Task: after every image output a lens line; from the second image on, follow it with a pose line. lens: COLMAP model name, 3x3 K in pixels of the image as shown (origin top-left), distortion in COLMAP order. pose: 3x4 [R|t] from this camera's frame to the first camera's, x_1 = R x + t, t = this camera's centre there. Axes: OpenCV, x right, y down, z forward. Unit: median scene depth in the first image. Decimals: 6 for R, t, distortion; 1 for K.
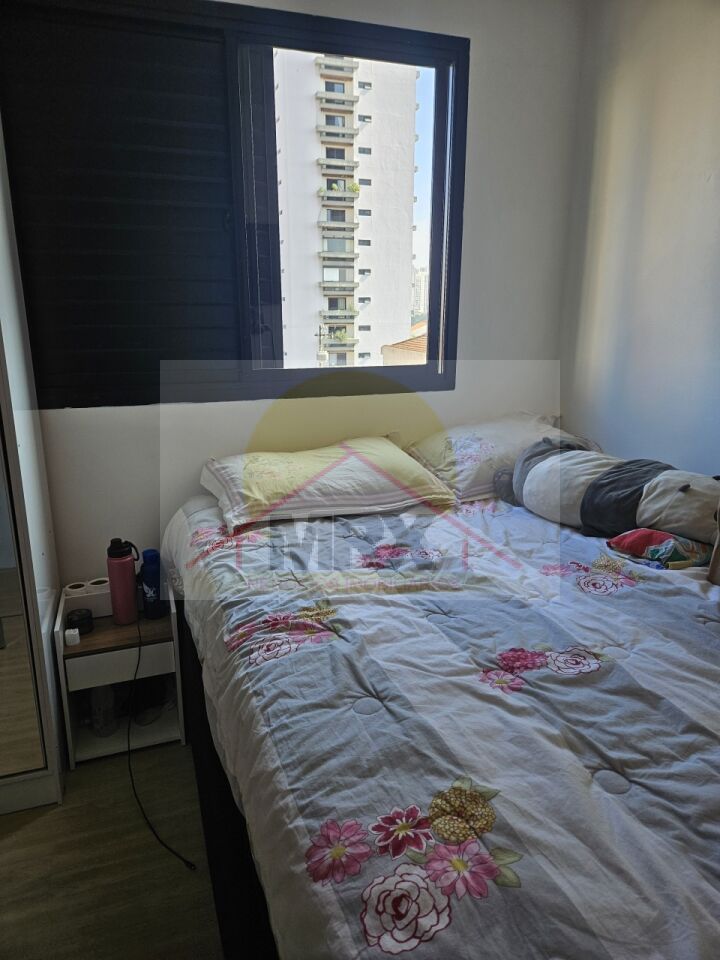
lens RADIAL K [[646.8, 0, 357.5], [0, 646.8, 478.4], [0, 0, 1]] dist [0.062646, -0.058636]
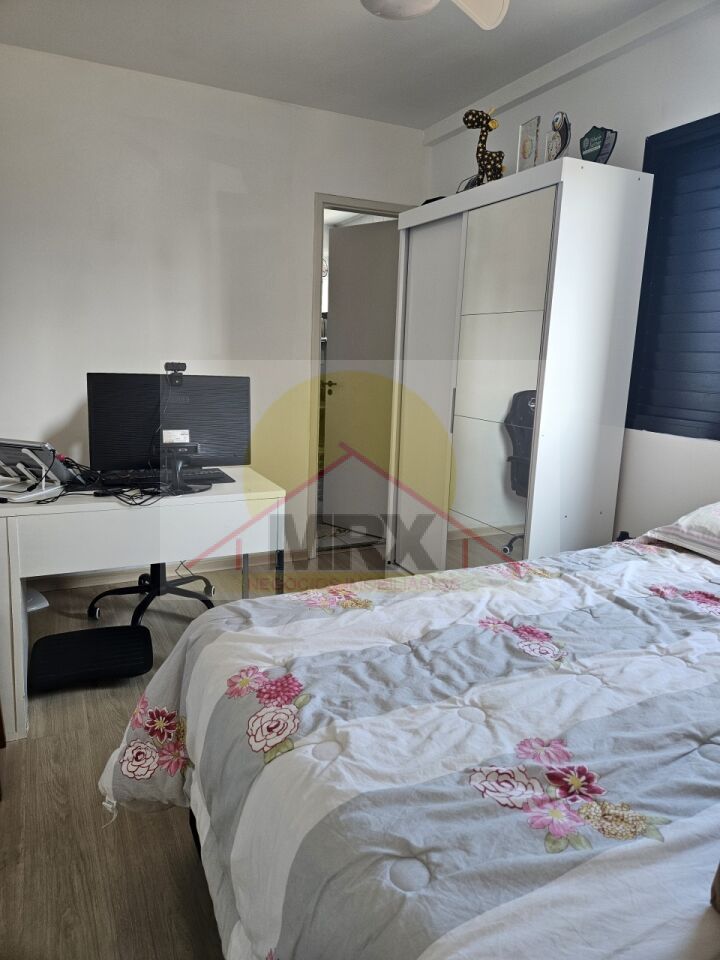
lens RADIAL K [[646.8, 0, 357.3], [0, 646.8, 478.7], [0, 0, 1]] dist [0.062646, -0.058636]
pose [[0.115344, 0.199313, -0.973124, 1.166807], [-0.291231, 0.943397, 0.158705, -0.081038], [0.949674, 0.265098, 0.166861, 0.360626]]
